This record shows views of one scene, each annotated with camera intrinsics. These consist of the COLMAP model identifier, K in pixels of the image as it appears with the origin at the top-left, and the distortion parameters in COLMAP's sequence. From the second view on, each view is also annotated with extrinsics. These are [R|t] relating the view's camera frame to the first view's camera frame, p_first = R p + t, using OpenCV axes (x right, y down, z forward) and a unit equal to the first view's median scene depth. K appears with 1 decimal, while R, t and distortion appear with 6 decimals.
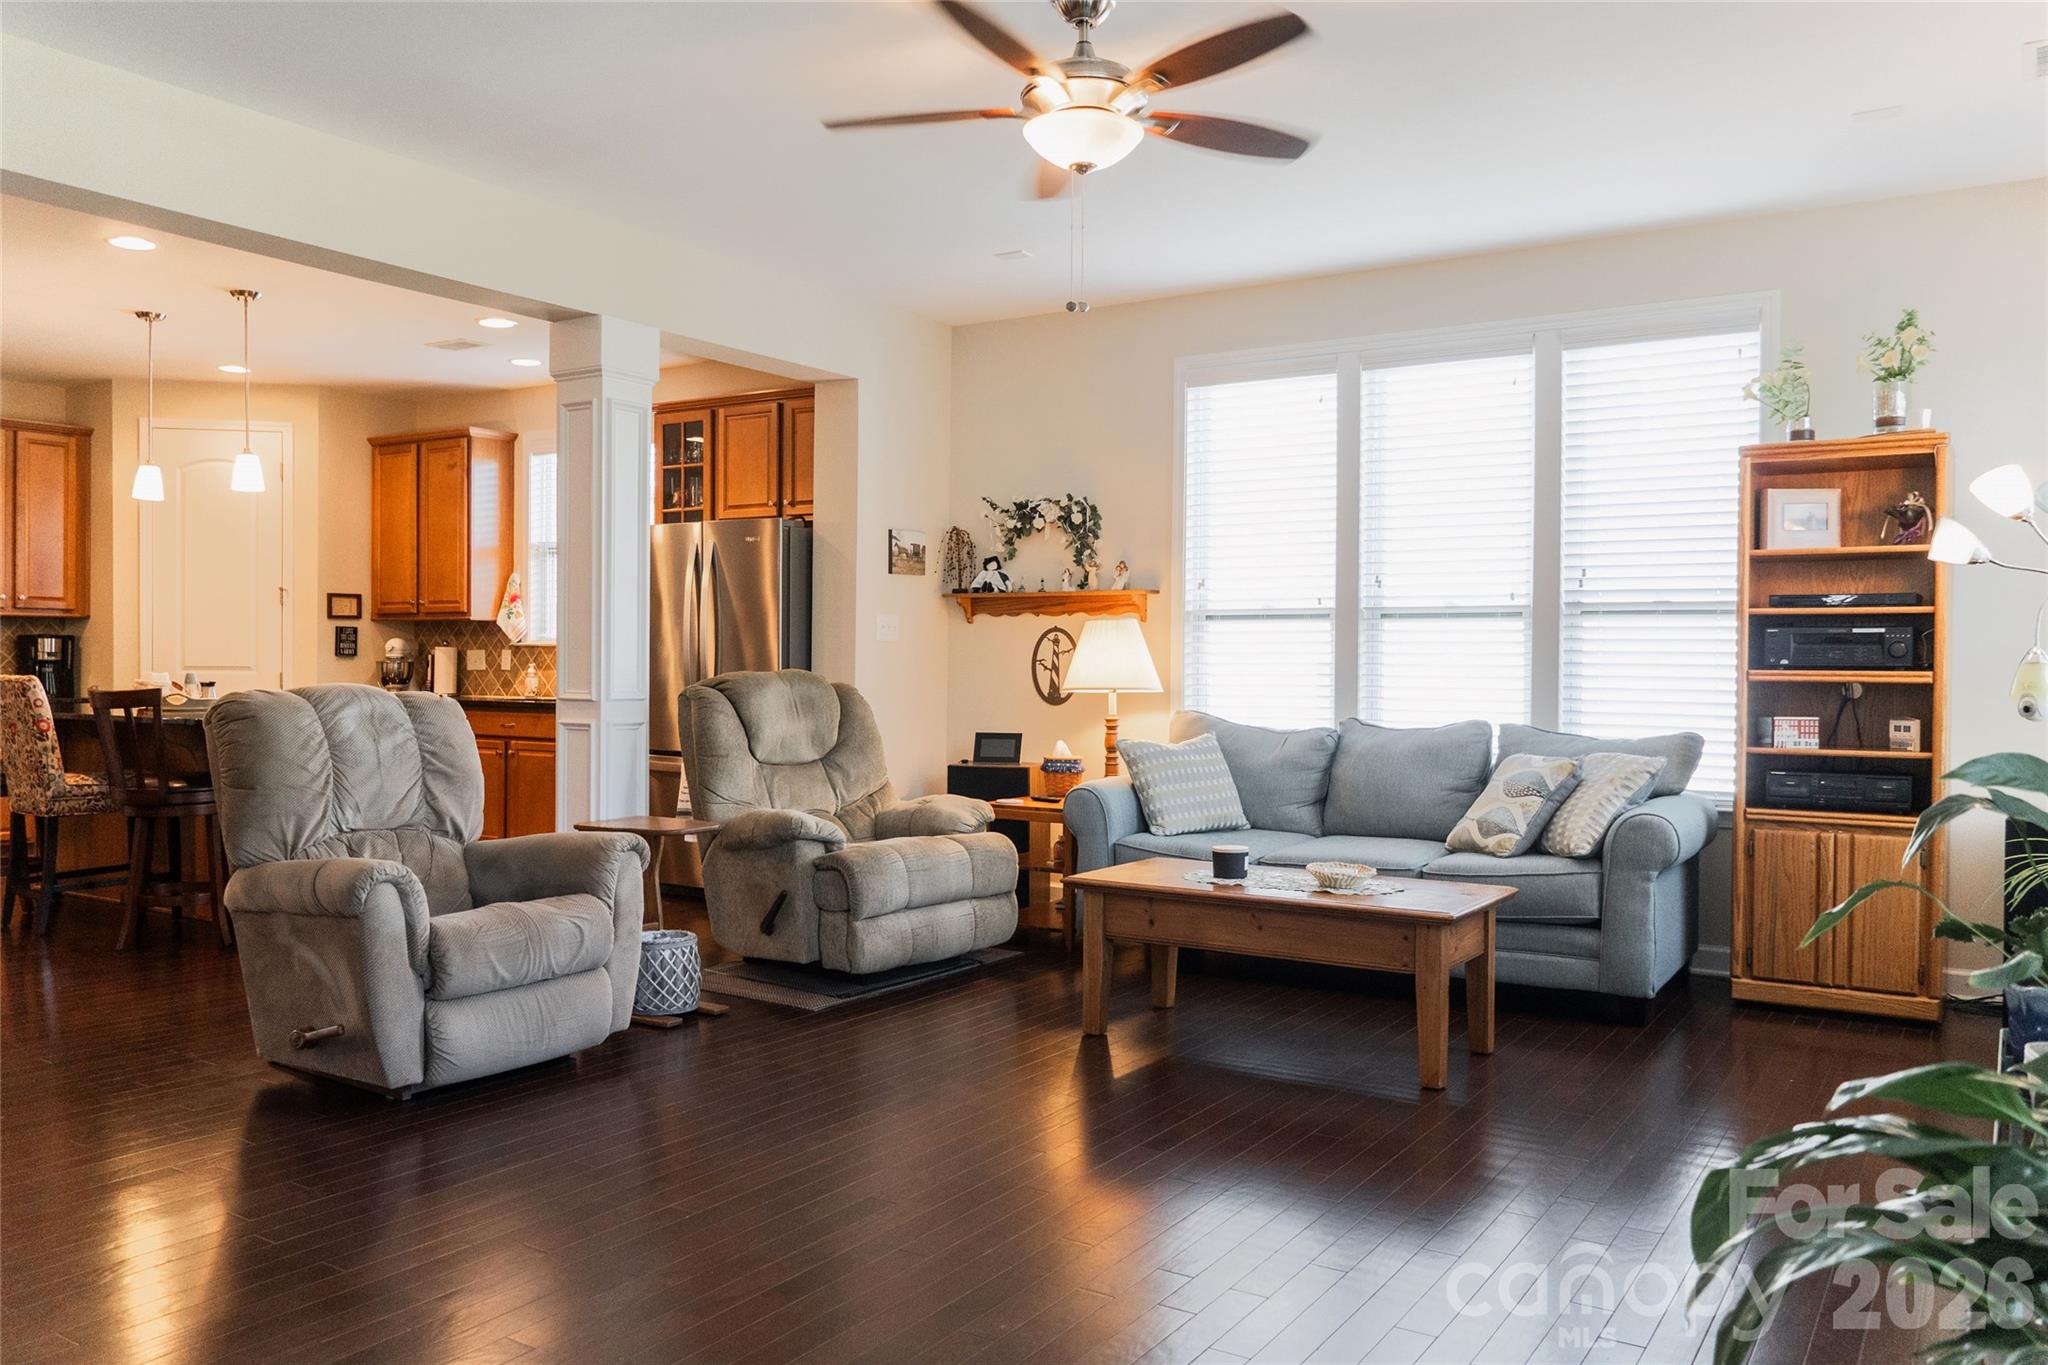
lens RADIAL K [[1563.2, 0, 1024.0], [0, 1563.2, 682.5], [0, 0, 1]] dist [-0.005780, -0.002484]
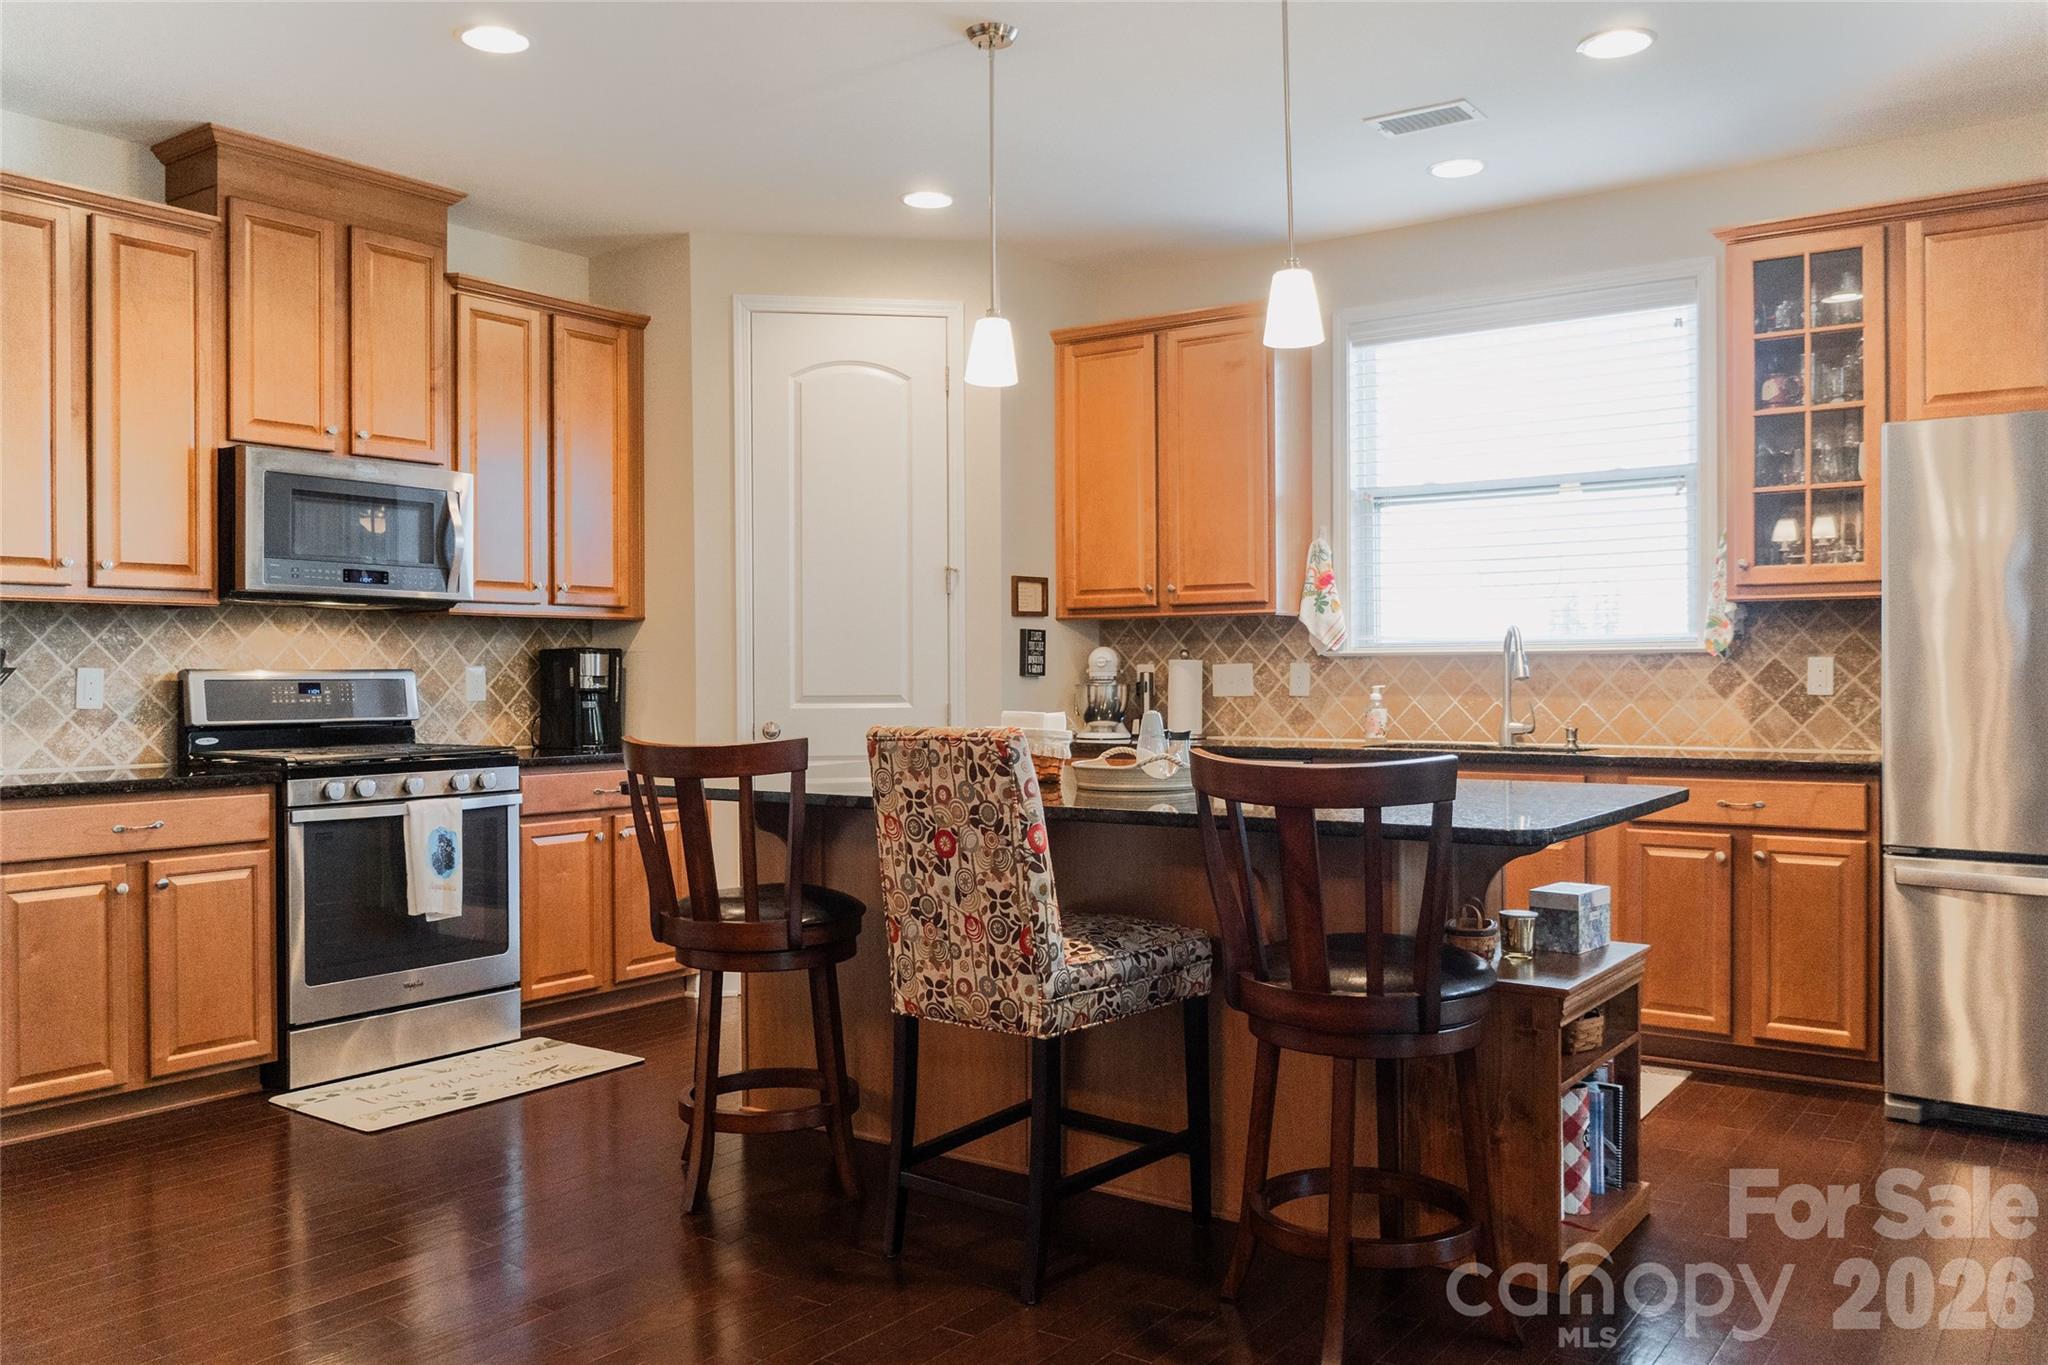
lens RADIAL K [[1592.3, 0, 1024.0], [0, 1592.3, 682.5], [0, 0, 1]] dist [-0.005065, -0.000679]
pose [[0.999190, -0.011573, -0.038537, -0.422311], [0.011270, 0.999904, -0.008087, -0.009447], [0.038627, 0.007647, 0.999224, 0.369133]]
